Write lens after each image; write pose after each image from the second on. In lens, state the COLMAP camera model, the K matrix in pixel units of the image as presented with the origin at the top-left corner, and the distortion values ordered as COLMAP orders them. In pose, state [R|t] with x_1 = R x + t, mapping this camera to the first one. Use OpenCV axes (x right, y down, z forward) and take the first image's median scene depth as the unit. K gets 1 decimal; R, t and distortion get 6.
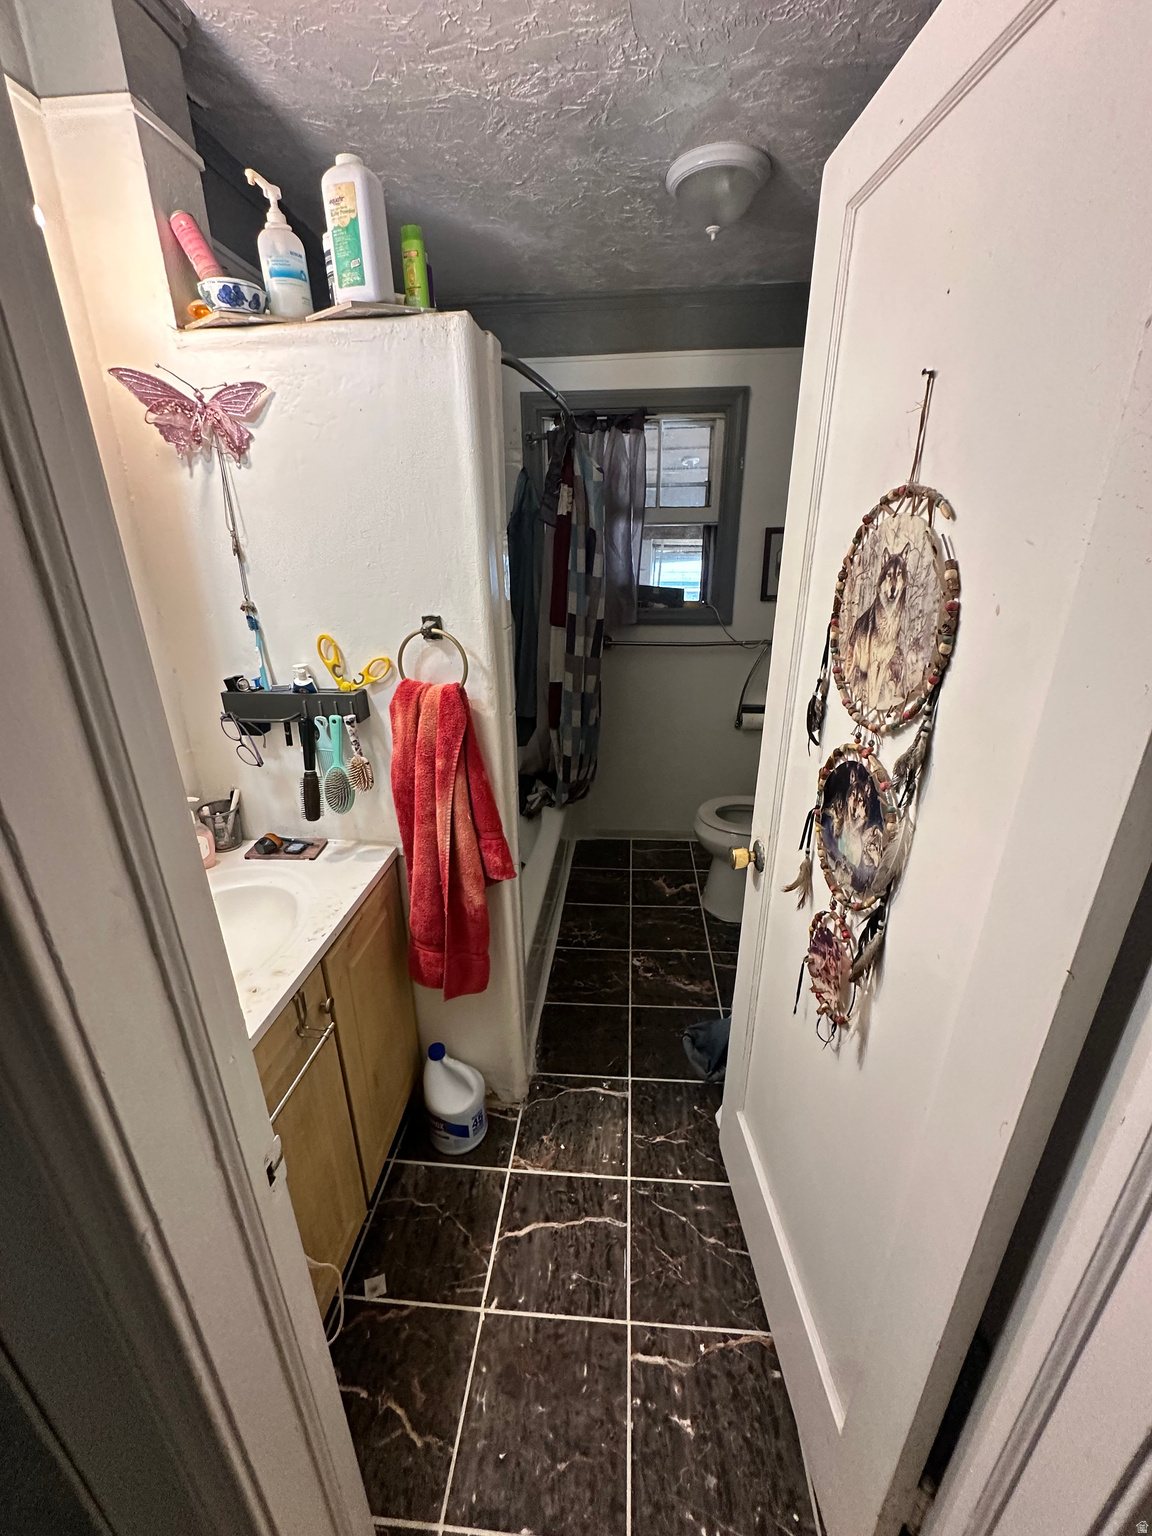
lens RADIAL K [[613.5, 0, 578.0], [0, 613.5, 765.4], [0, 0, 1]] dist [-0.004923, 0.001122]
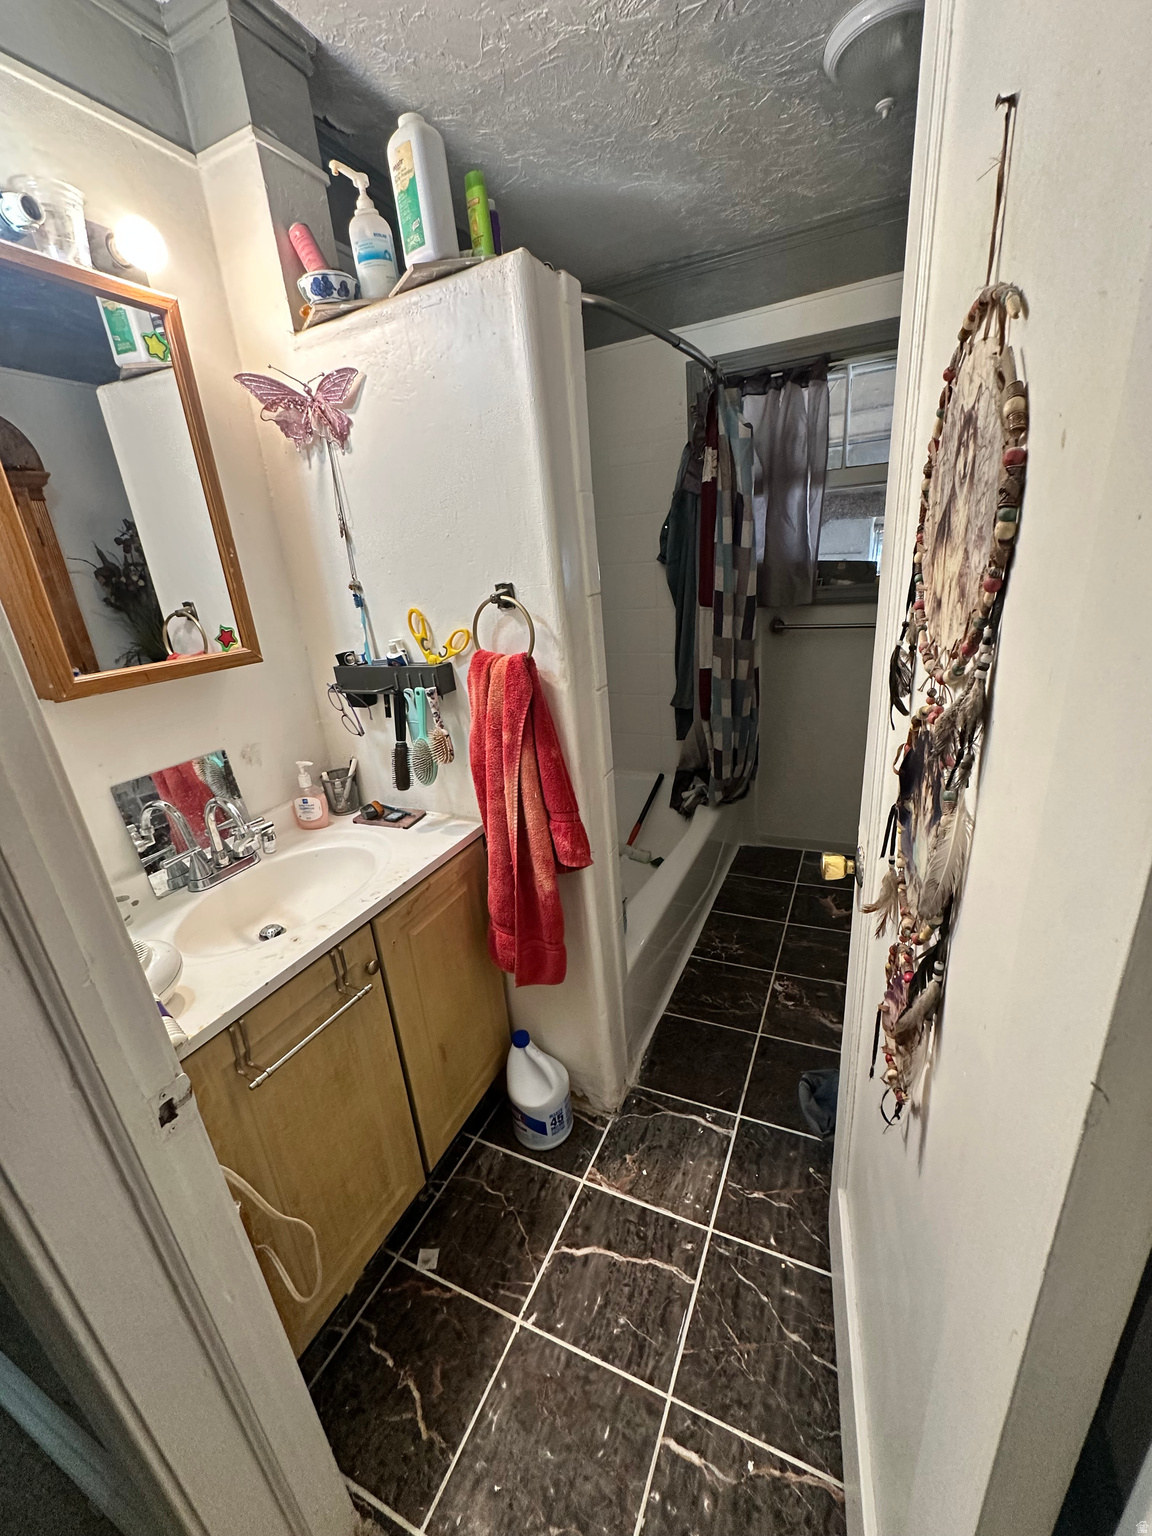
lens RADIAL K [[613.5, 0, 578.0], [0, 613.5, 765.4], [0, 0, 1]] dist [-0.004923, 0.001122]
pose [[0.935935, 0.046410, -0.349103, 0.209267], [-0.049070, 0.998795, 0.001223, 0.033295], [0.348739, 0.015986, 0.937084, 0.135262]]
